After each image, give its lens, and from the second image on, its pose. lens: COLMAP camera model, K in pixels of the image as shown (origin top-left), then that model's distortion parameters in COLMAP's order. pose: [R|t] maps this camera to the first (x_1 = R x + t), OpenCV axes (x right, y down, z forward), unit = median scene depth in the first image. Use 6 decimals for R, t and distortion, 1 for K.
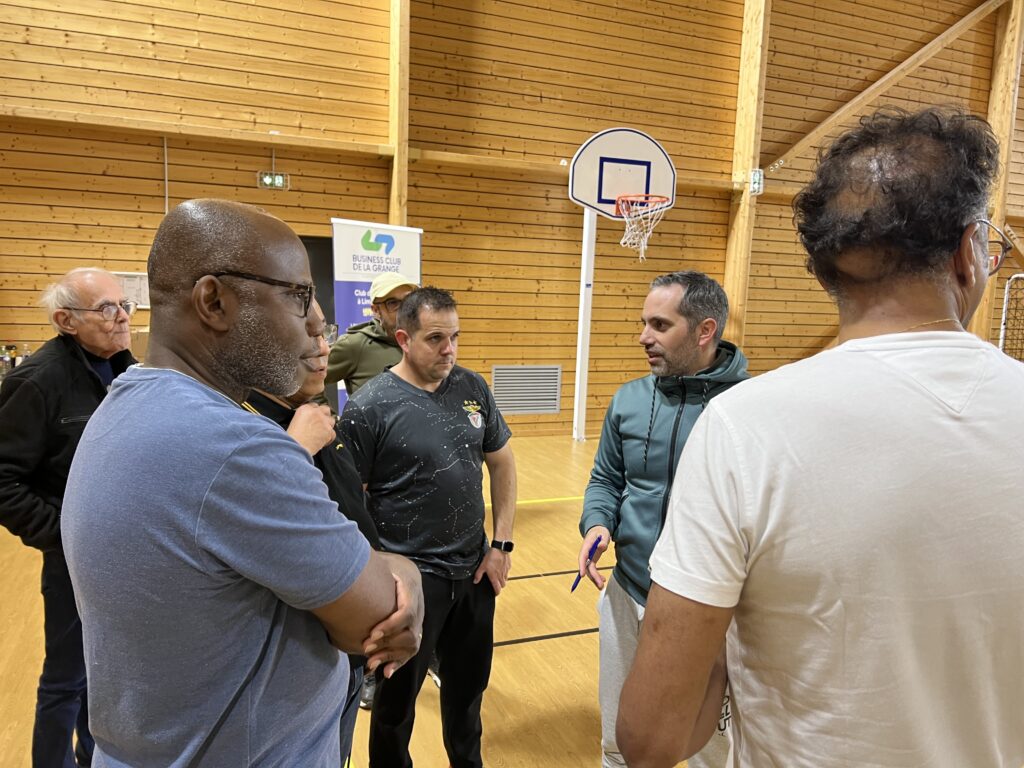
lens RADIAL K [[768.7, 0, 512.0], [0, 768.7, 384.0], [0, 0, 1]] dist [0.117678, -0.200830]
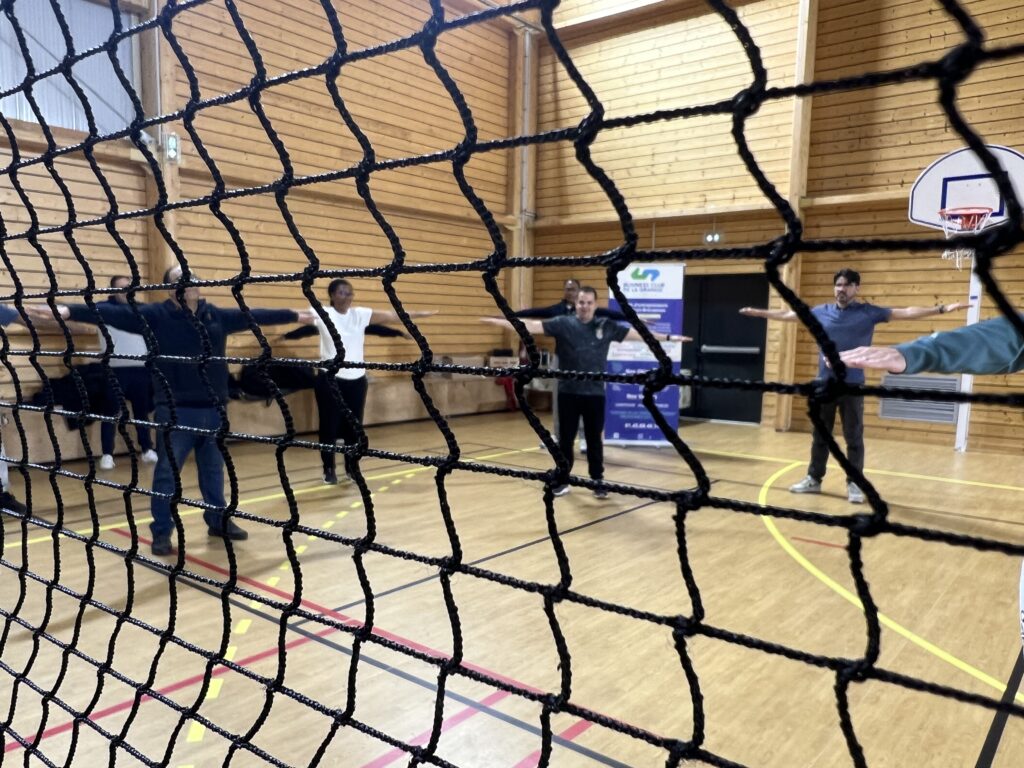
lens RADIAL K [[782.4, 0, 506.8], [0, 782.4, 410.0], [0, 0, 1]] dist [0.002067, 0.001749]
pose [[0.488064, 0.067953, -0.870158, 0.743306], [-0.108454, 0.993960, 0.016790, 0.071780], [0.866043, 0.086178, 0.492486, -0.029816]]
